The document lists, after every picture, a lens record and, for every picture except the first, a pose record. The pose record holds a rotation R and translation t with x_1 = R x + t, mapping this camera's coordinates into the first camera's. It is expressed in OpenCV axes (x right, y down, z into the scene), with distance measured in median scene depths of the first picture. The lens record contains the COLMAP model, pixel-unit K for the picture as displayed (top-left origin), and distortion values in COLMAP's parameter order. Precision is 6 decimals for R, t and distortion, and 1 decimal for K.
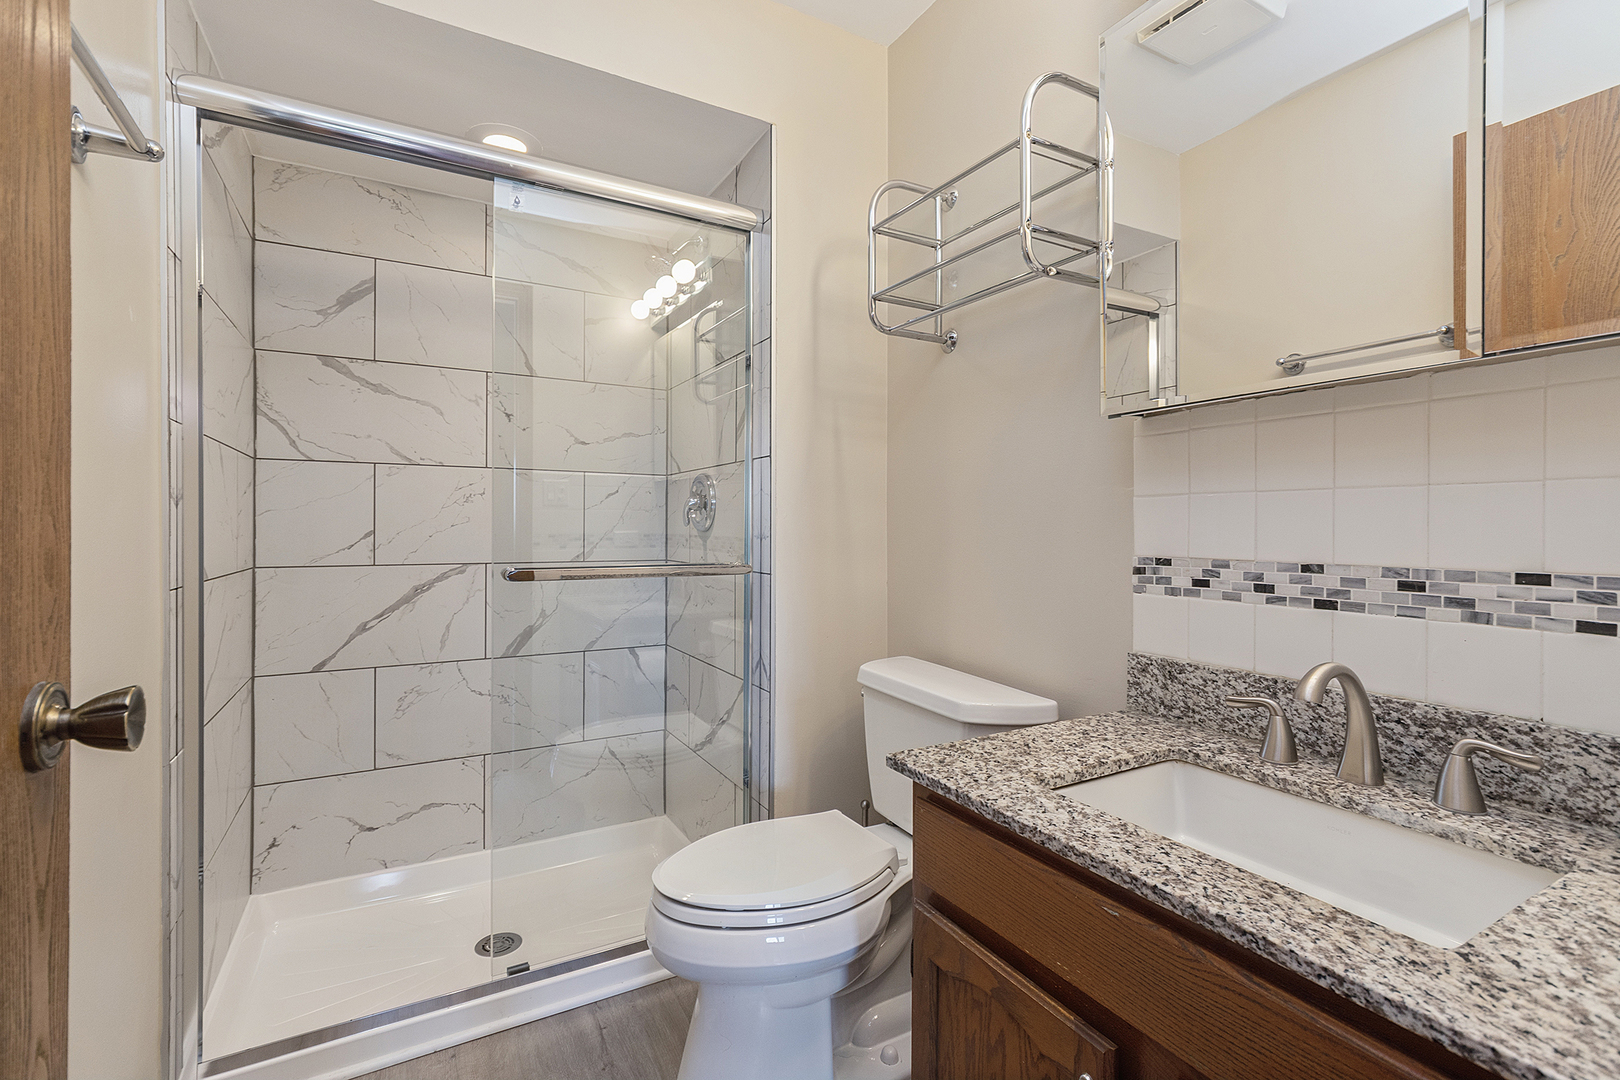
lens RADIAL K [[720.7, 0, 809.3], [0, 720.7, 529.3], [0, 0, 1]] dist [-0.000982, -0.000270]
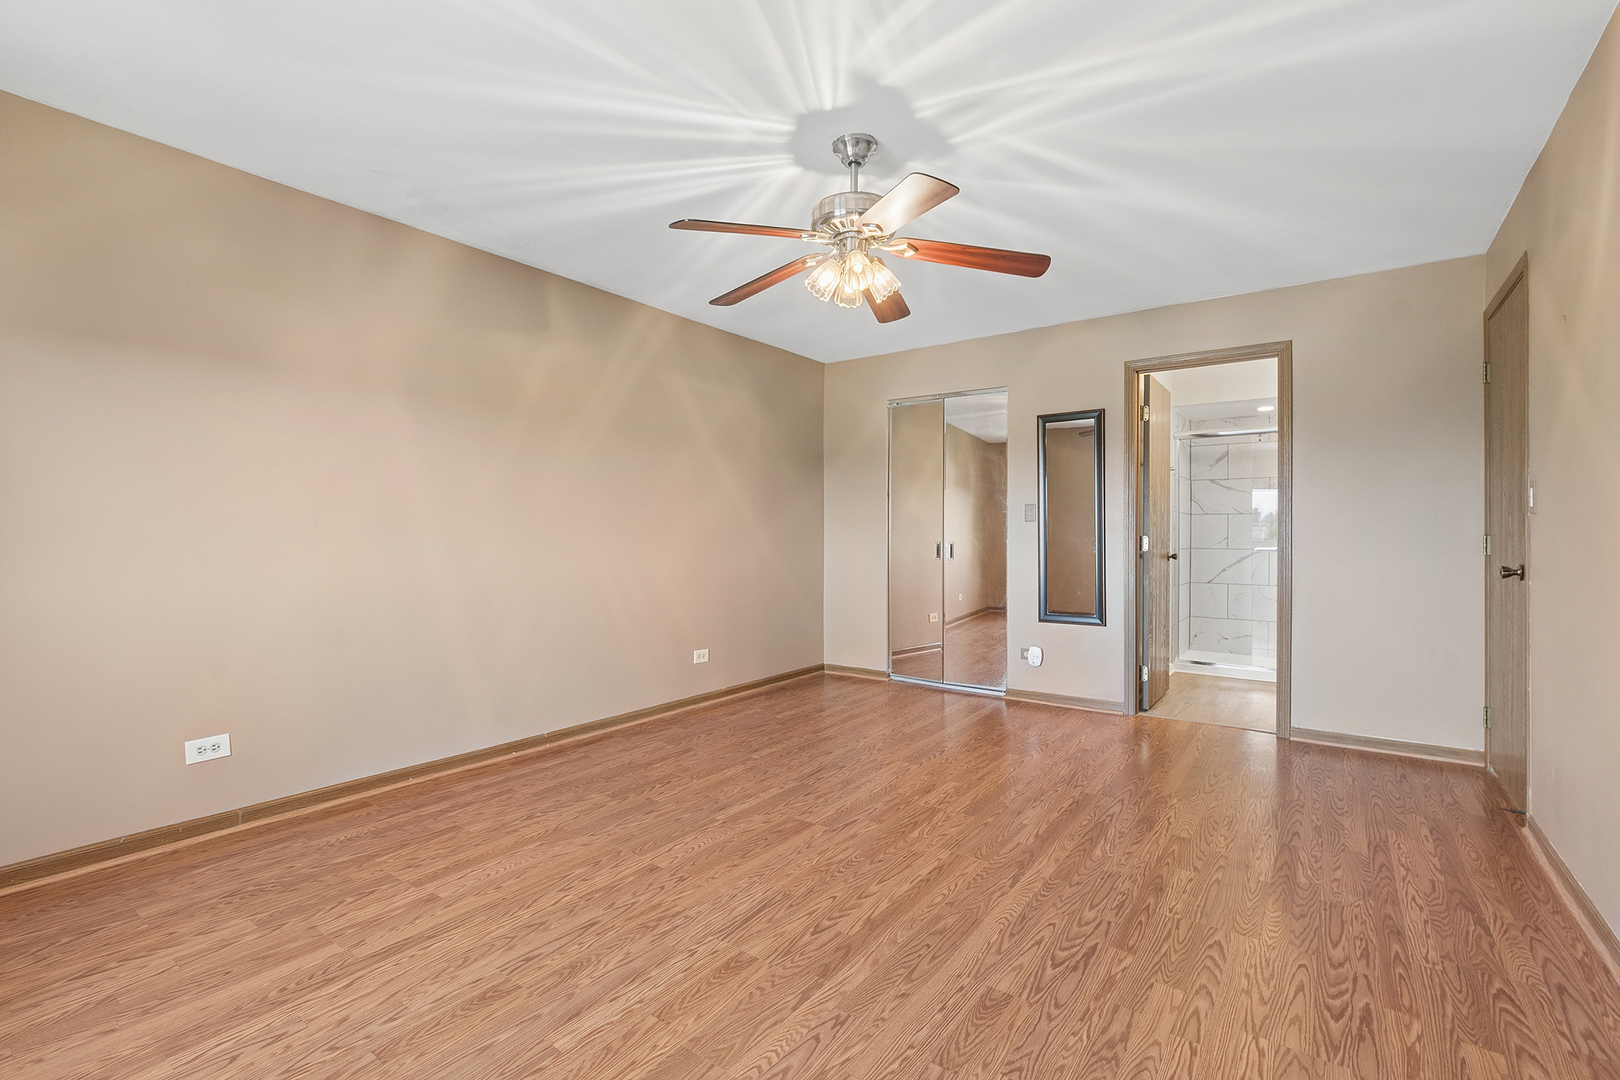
lens RADIAL K [[720.7, 0, 799.9], [0, 720.7, 539.7], [0, 0, 1]] dist [-0.000982, -0.000270]
pose [[0.401685, 0.003146, -0.915773, 1.429356], [-0.006643, 0.999978, 0.000521, 0.024889], [0.915754, 0.005874, 0.401697, -1.832063]]
